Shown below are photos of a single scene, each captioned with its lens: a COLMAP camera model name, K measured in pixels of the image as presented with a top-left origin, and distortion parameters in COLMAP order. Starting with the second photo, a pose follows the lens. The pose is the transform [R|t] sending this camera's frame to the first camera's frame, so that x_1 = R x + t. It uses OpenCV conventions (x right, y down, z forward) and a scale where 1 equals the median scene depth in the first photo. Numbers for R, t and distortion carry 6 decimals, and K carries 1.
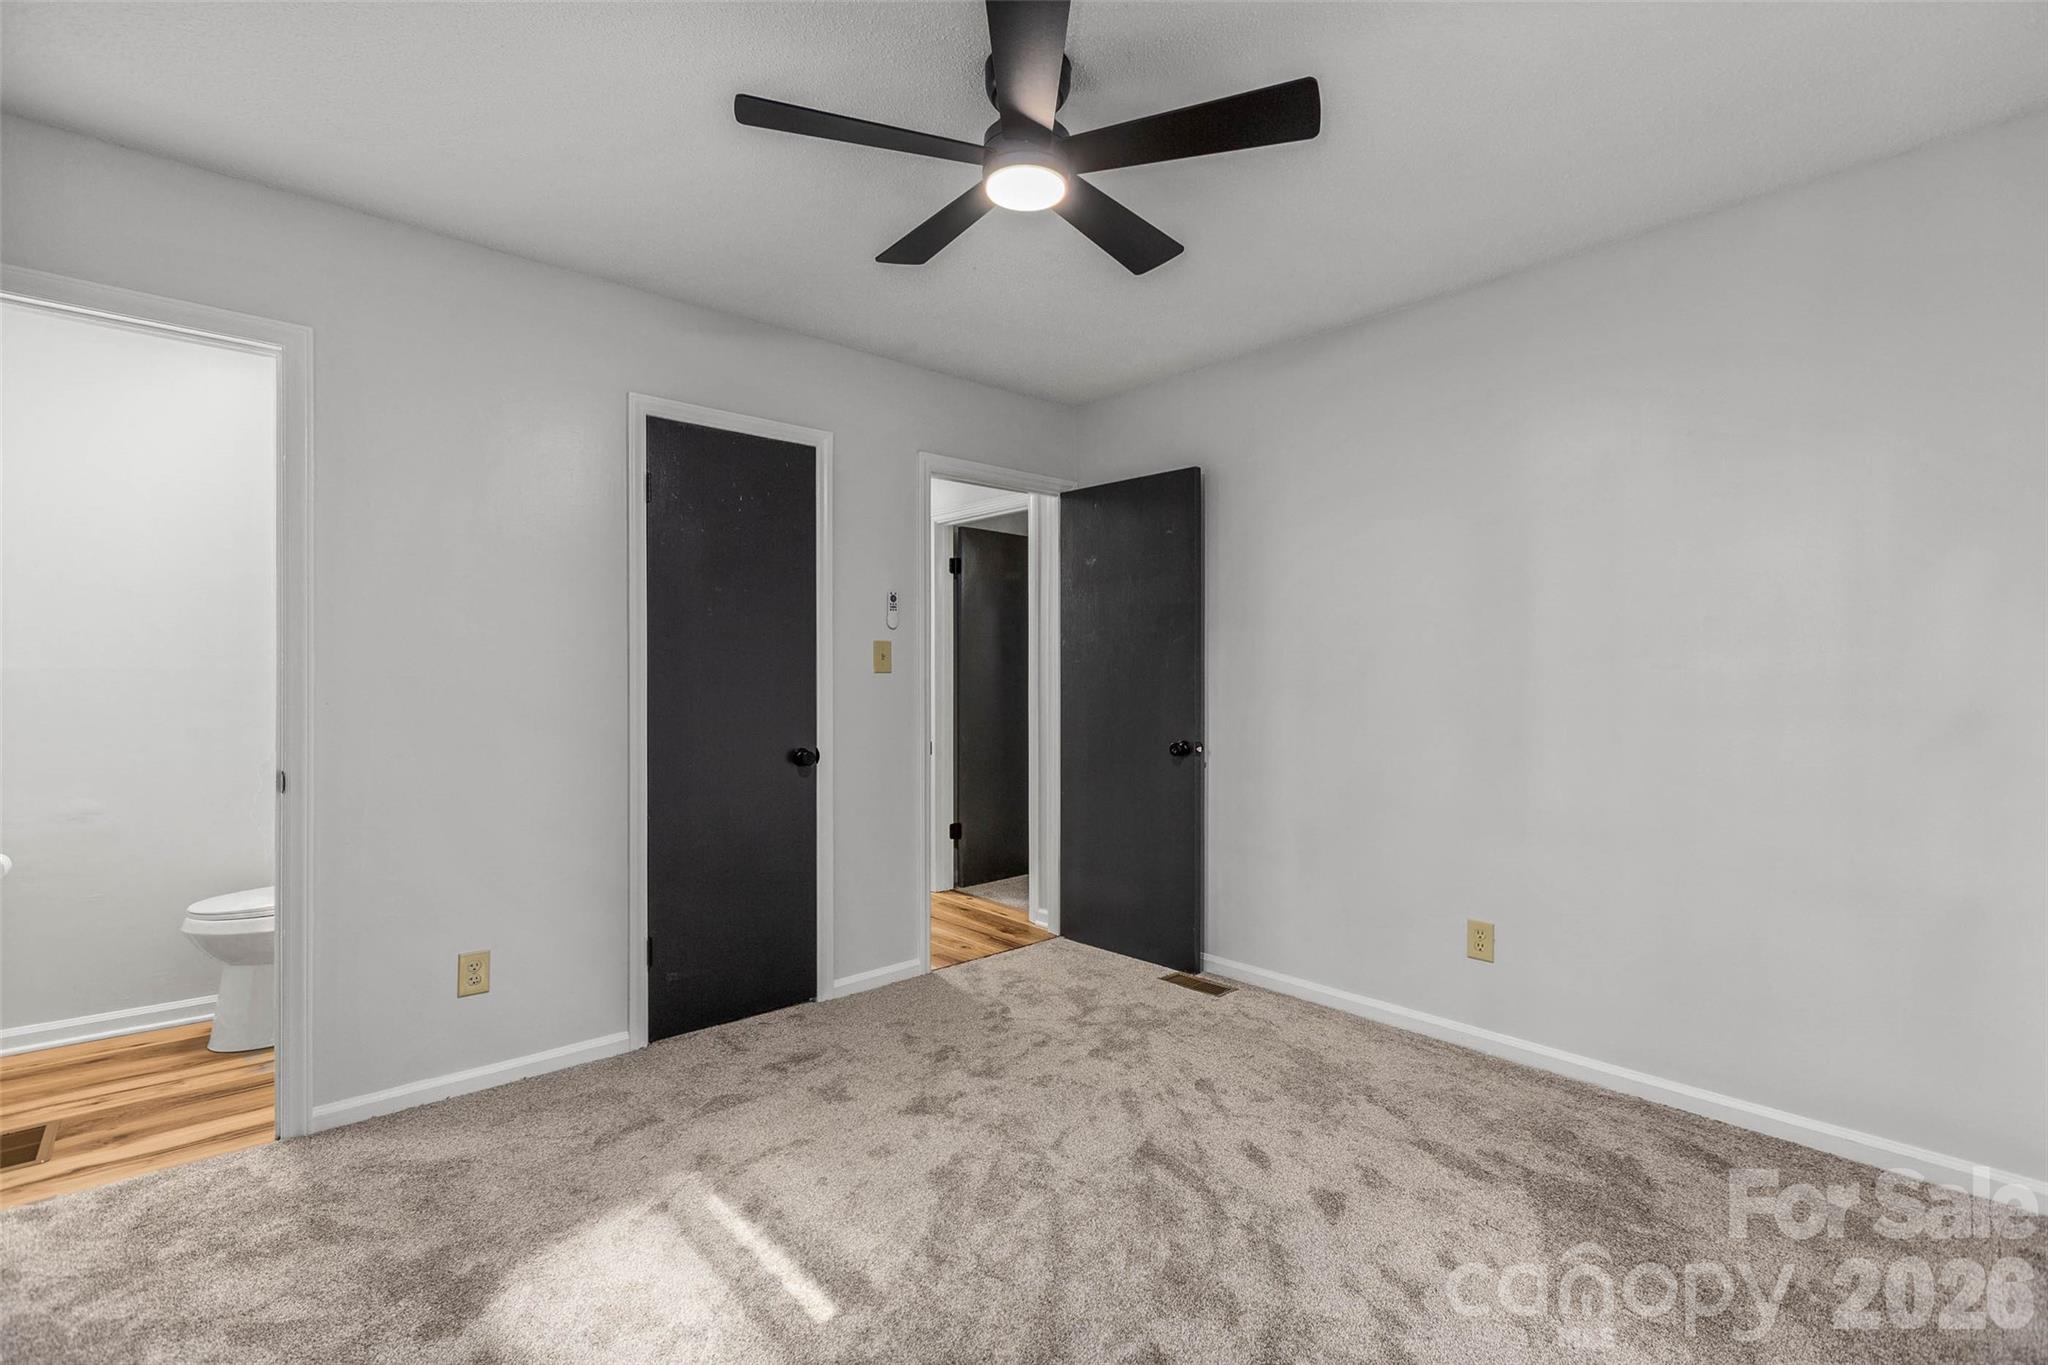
lens RADIAL K [[945.3, 0, 1032.5], [0, 945.3, 683.4], [0, 0, 1]] dist [-0.001114, -0.000045]
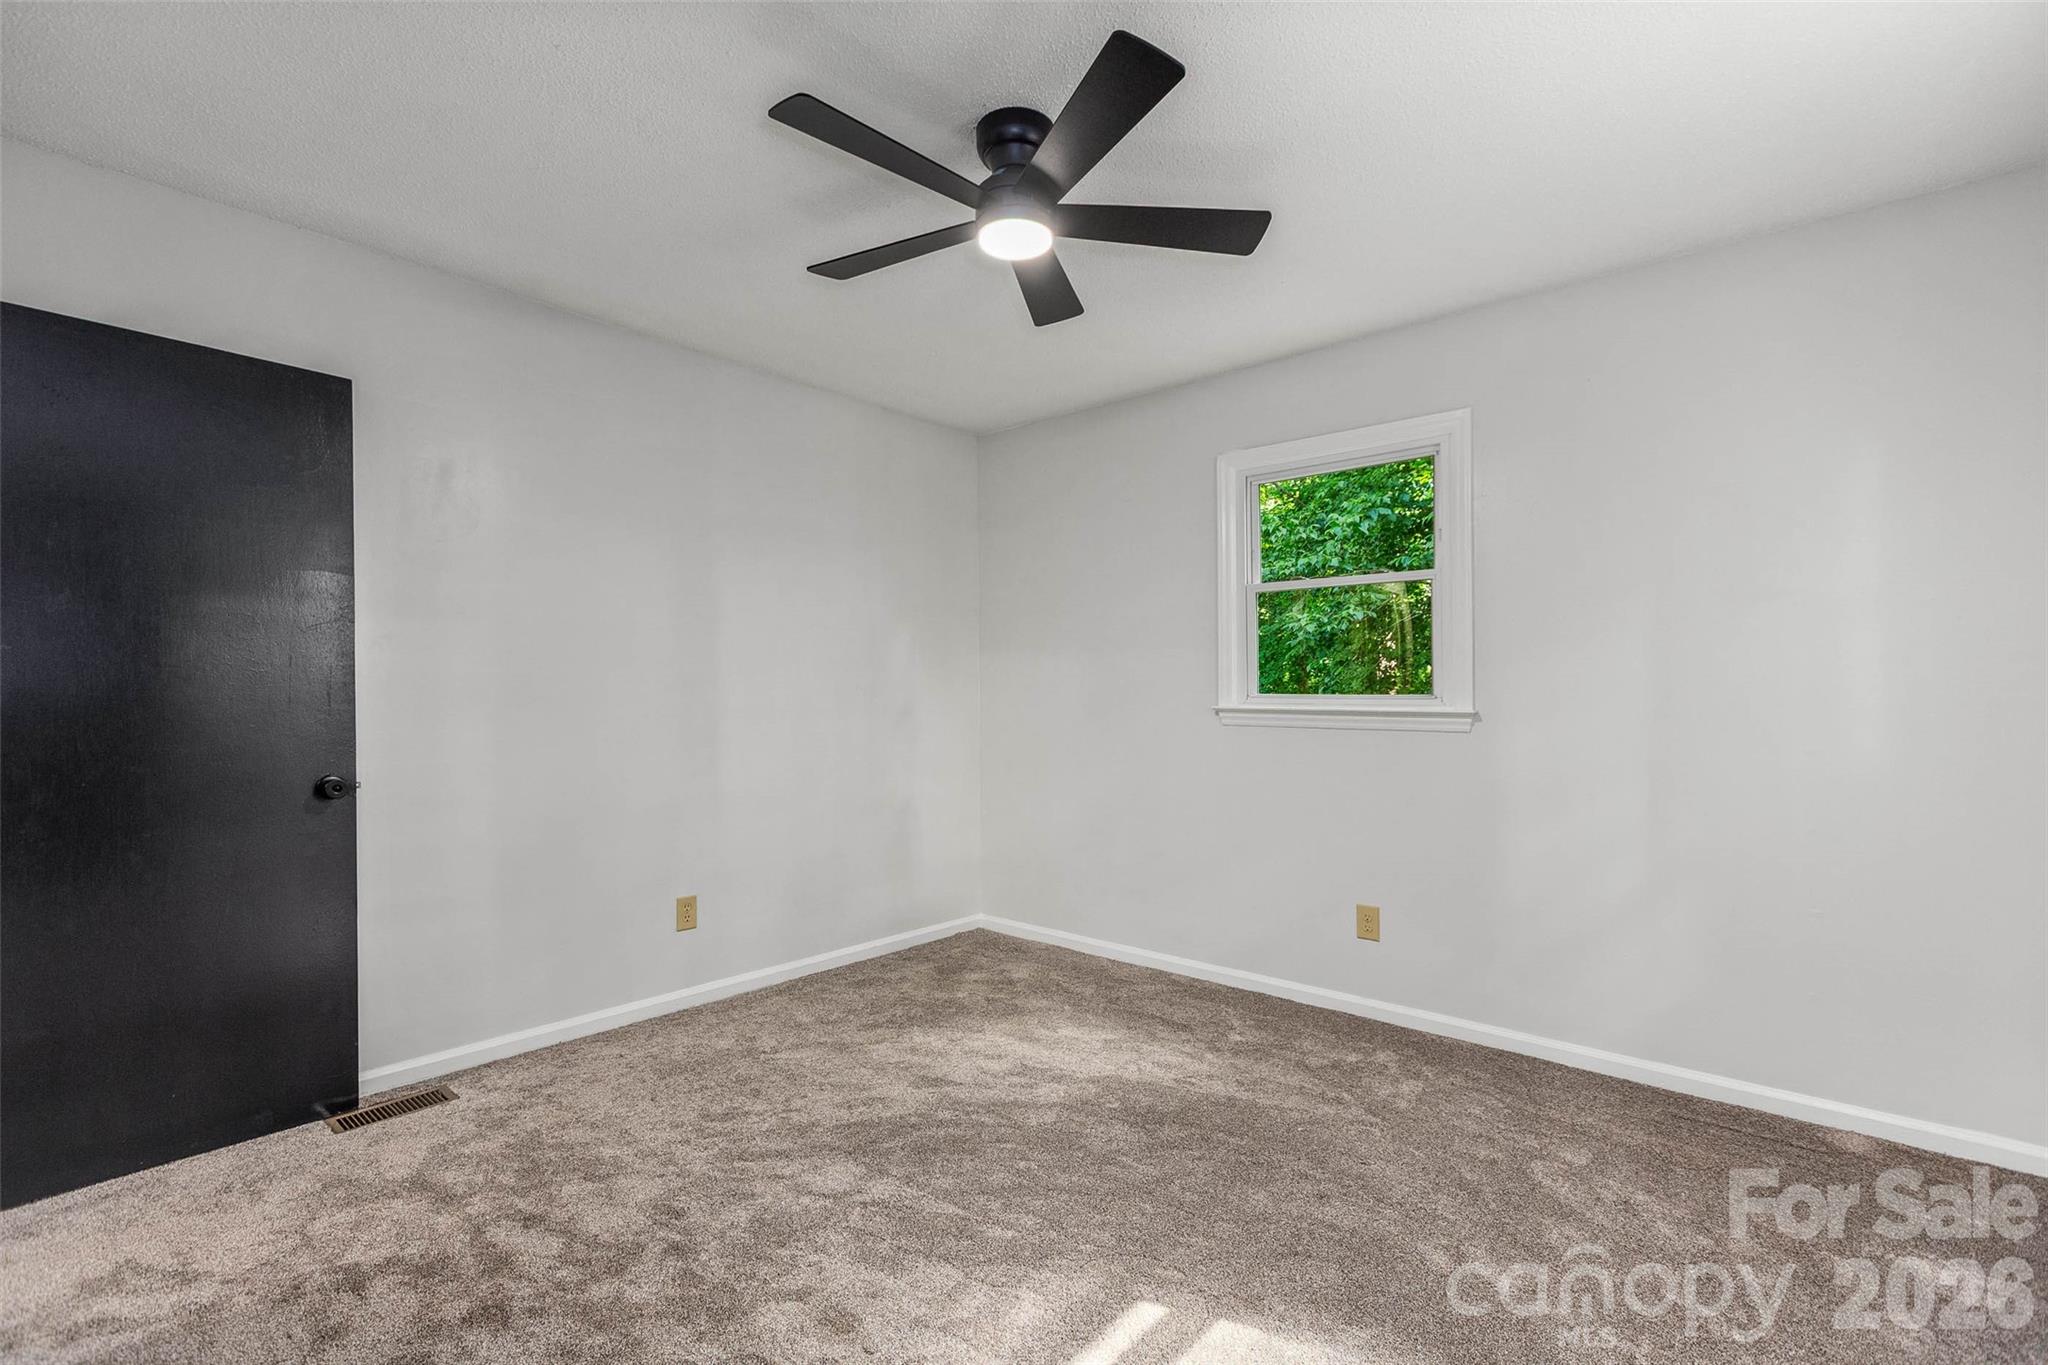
lens RADIAL K [[915.0, 0, 1019.6], [0, 915.0, 666.9], [0, 0, 1]] dist [0.000179, -0.000585]
pose [[-0.129165, 0.026261, 0.991275, -0.739121], [-0.001263, 0.999644, -0.026648, -0.000088], [-0.991622, -0.004694, -0.129086, 0.780789]]
